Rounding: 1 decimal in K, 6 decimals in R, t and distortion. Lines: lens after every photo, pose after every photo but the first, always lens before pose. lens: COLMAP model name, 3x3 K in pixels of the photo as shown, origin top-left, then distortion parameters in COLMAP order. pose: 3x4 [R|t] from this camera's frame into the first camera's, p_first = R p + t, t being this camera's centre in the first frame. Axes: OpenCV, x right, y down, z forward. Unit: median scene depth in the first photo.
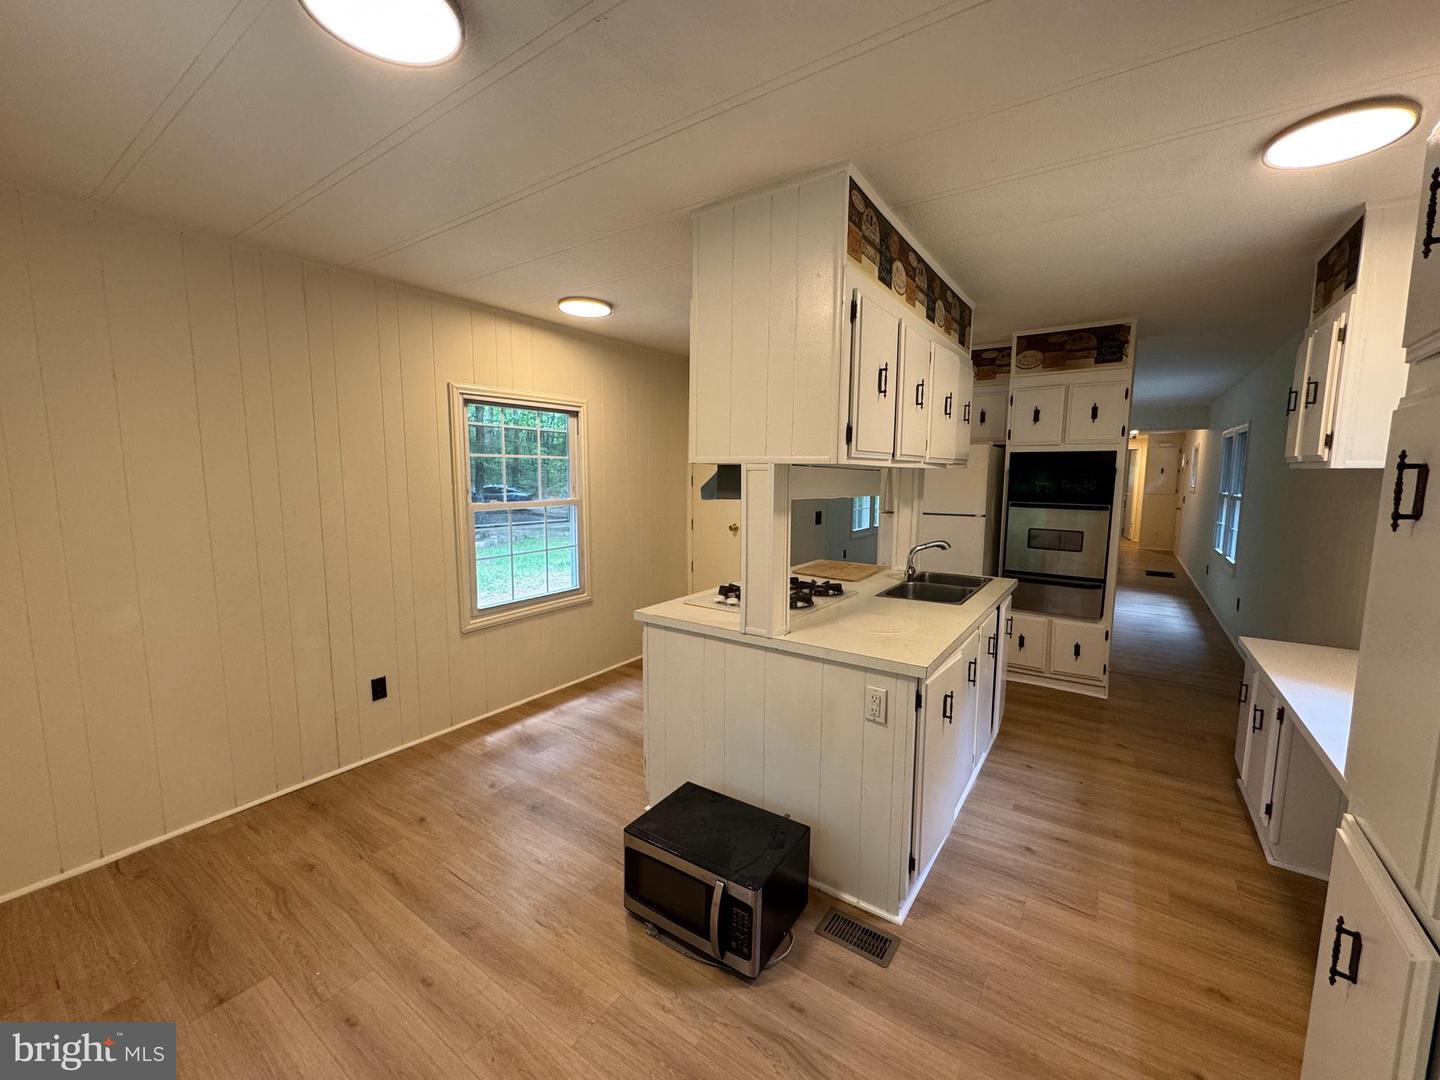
lens RADIAL K [[574.4, 0, 722.3], [0, 574.4, 532.1], [0, 0, 1]] dist [-0.000359, -0.000140]
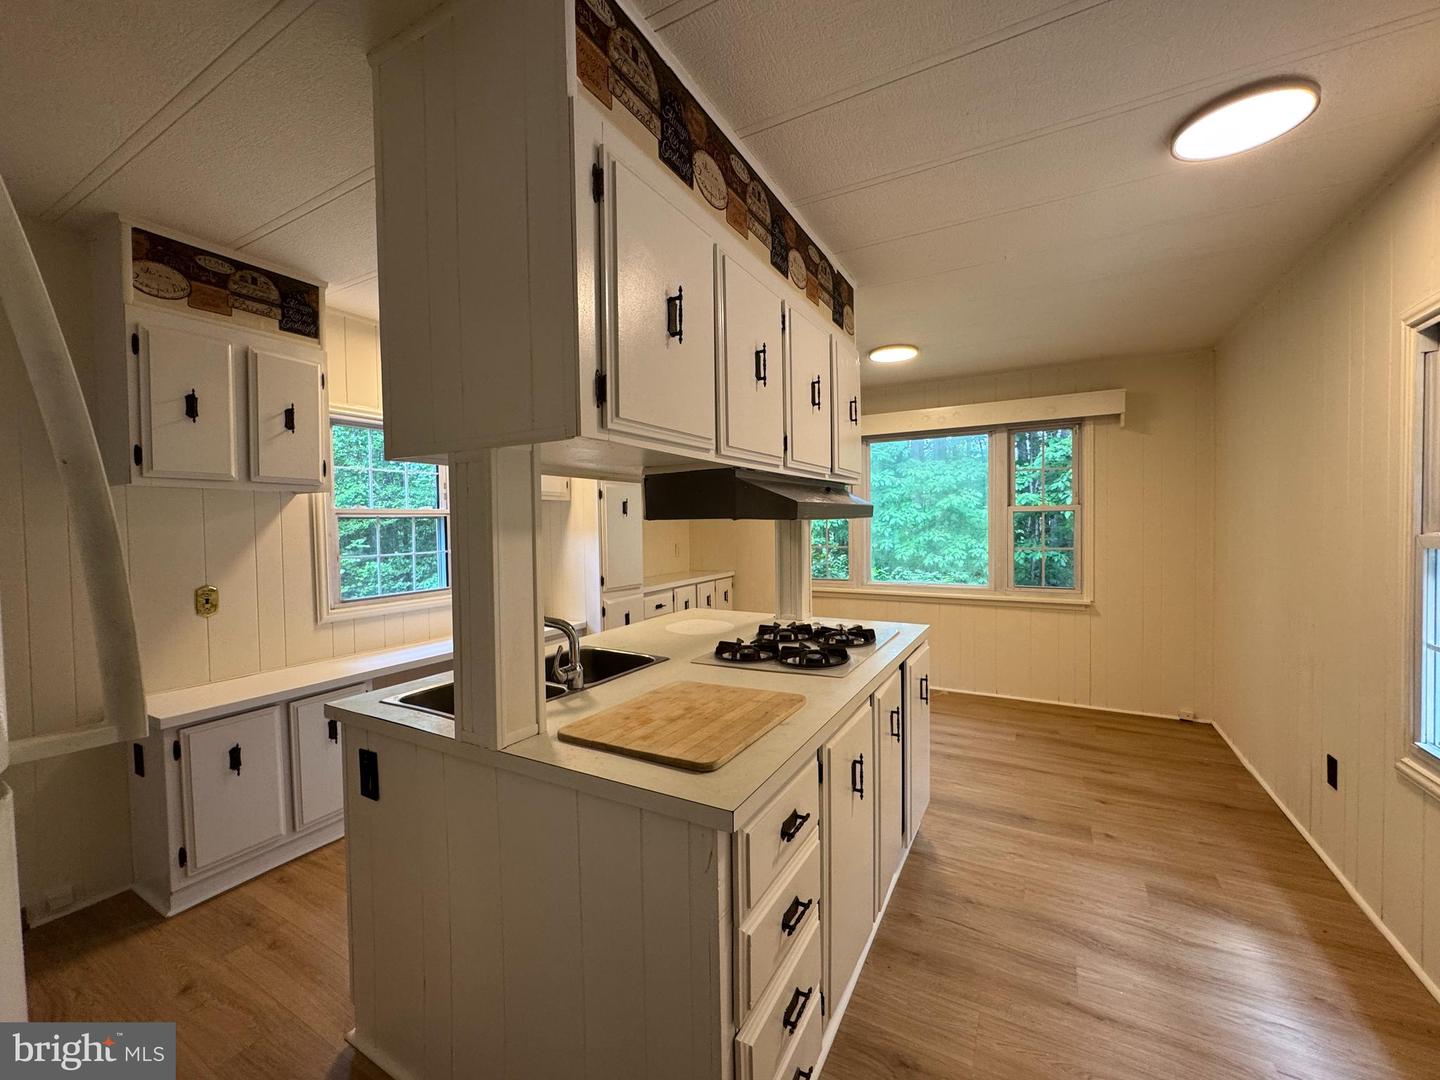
lens RADIAL K [[583.5, 0, 720.0], [0, 583.5, 540.0], [0, 0, 1]] dist [-0.000363, -0.000055]
pose [[-0.994664, 0.011656, -0.102503, 0.338957], [-0.002915, 0.990024, 0.140870, -0.164530], [0.103122, 0.140417, -0.984708, 2.071924]]
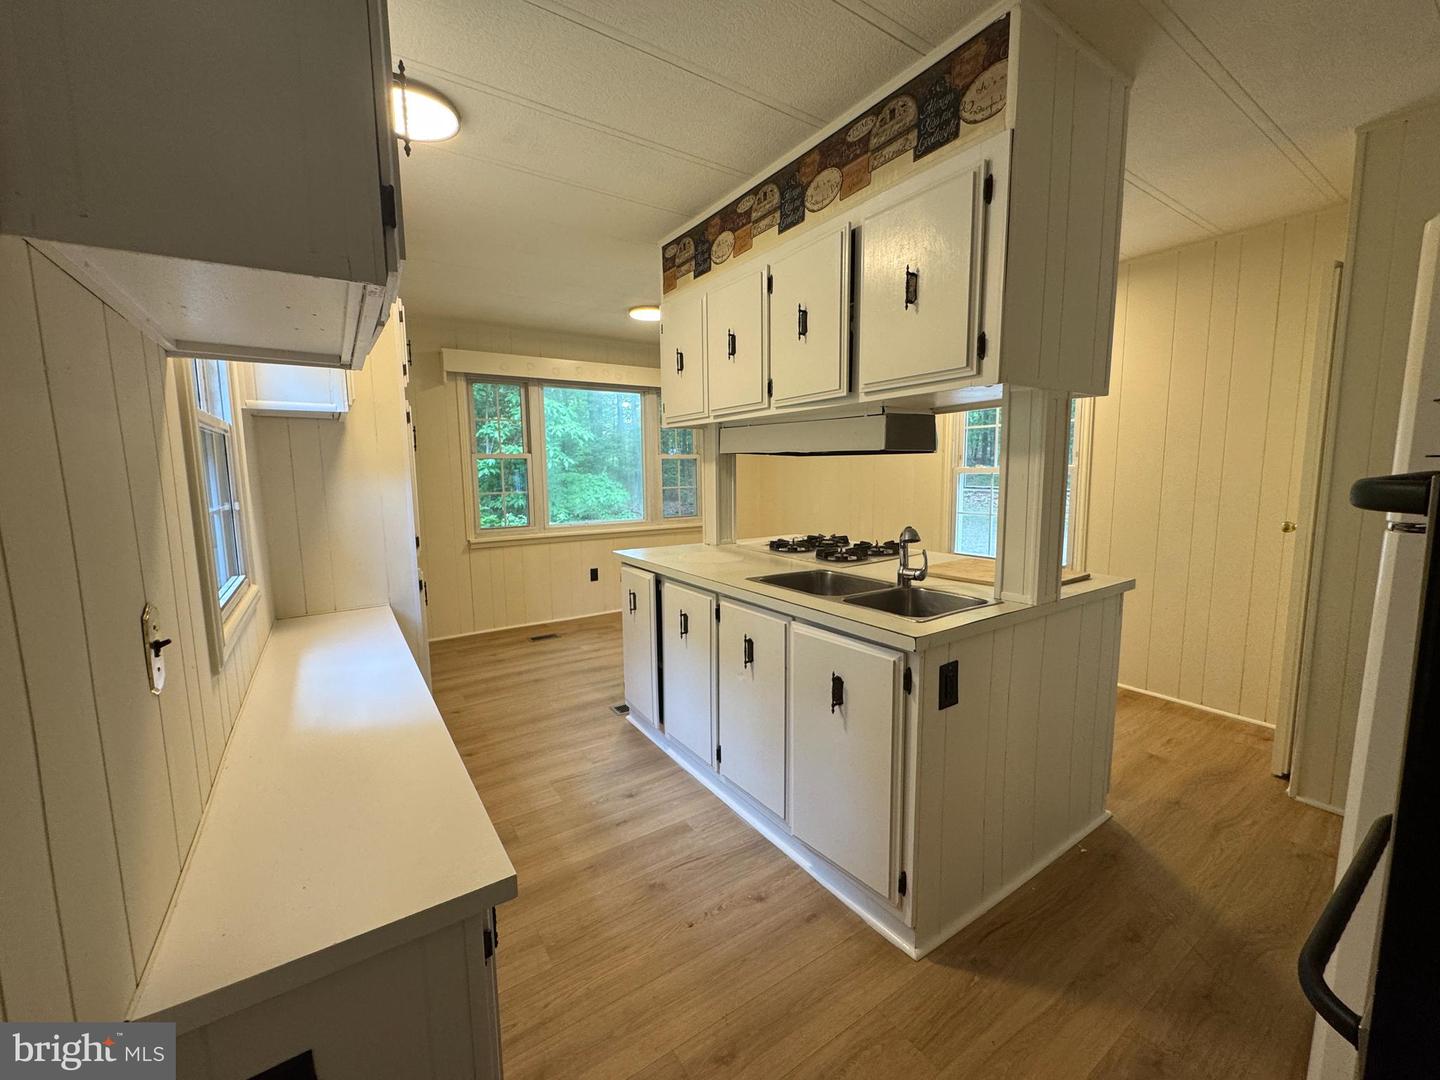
lens RADIAL K [[574.4, 0, 722.3], [0, 574.4, 532.1], [0, 0, 1]] dist [-0.000359, -0.000140]
pose [[-0.354081, 0.109659, -0.928764, 1.346726], [-0.093587, 0.983962, 0.151856, -0.076092], [0.930520, 0.140690, -0.338139, 1.405433]]
